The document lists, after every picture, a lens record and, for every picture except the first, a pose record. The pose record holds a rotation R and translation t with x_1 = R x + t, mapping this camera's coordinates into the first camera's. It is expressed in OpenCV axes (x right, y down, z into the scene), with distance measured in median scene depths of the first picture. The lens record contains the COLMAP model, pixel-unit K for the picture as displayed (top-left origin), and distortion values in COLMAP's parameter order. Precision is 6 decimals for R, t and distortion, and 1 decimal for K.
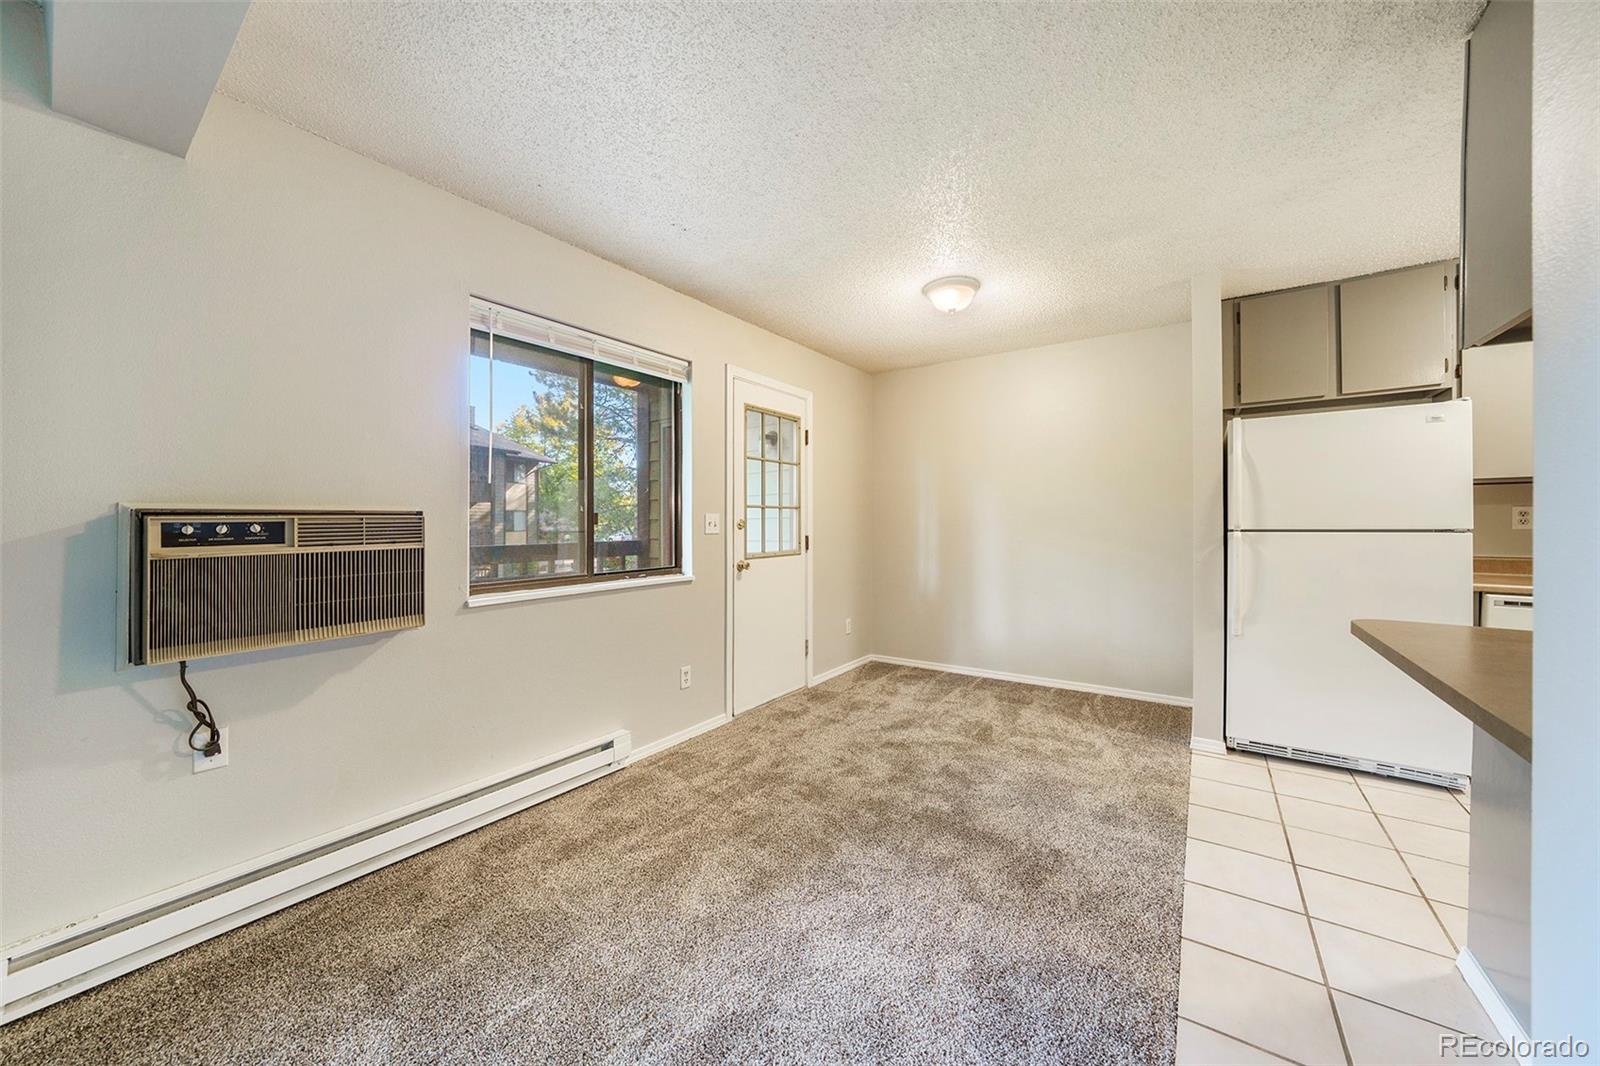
lens RADIAL K [[568.8, 0, 783.5], [0, 568.8, 526.3], [0, 0, 1]] dist [-0.018739, 0.002407]
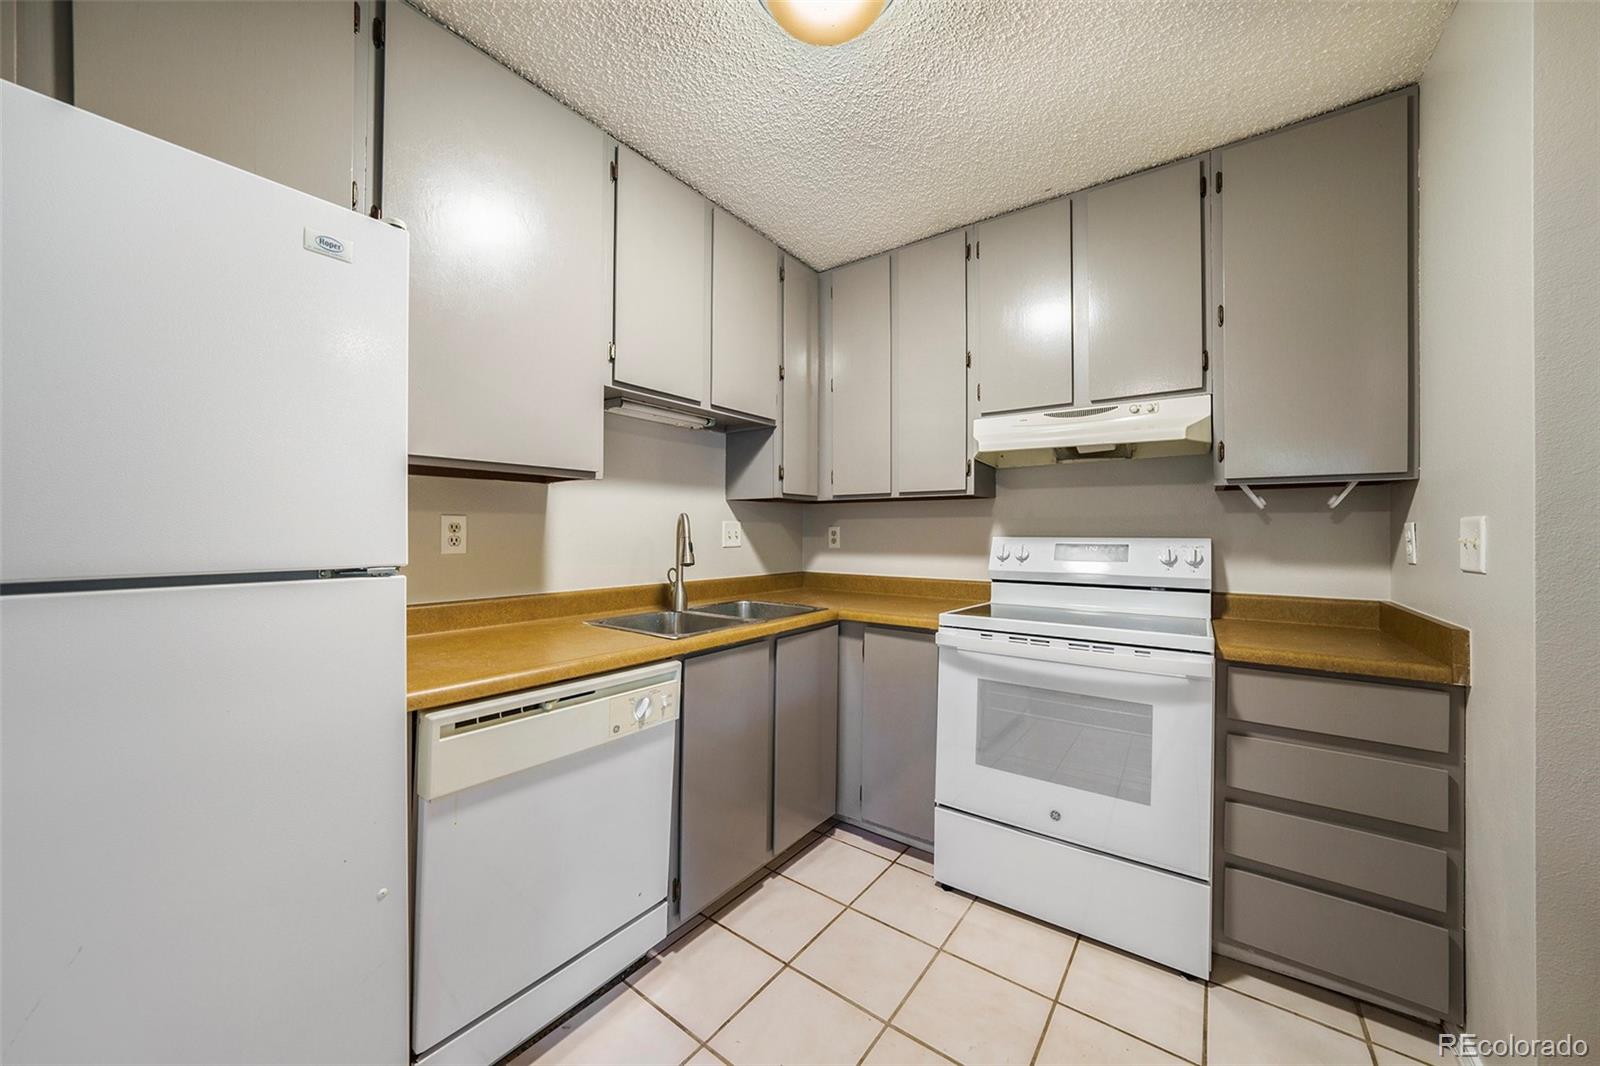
lens RADIAL K [[568.8, 0, 797.6], [0, 568.8, 529.1], [0, 0, 1]] dist [-0.018739, 0.002407]
pose [[0.026430, 0.013832, 0.999555, 0.744448], [0.001426, 0.999903, -0.013875, -0.012502], [-0.999650, 0.001792, 0.026408, 0.624208]]
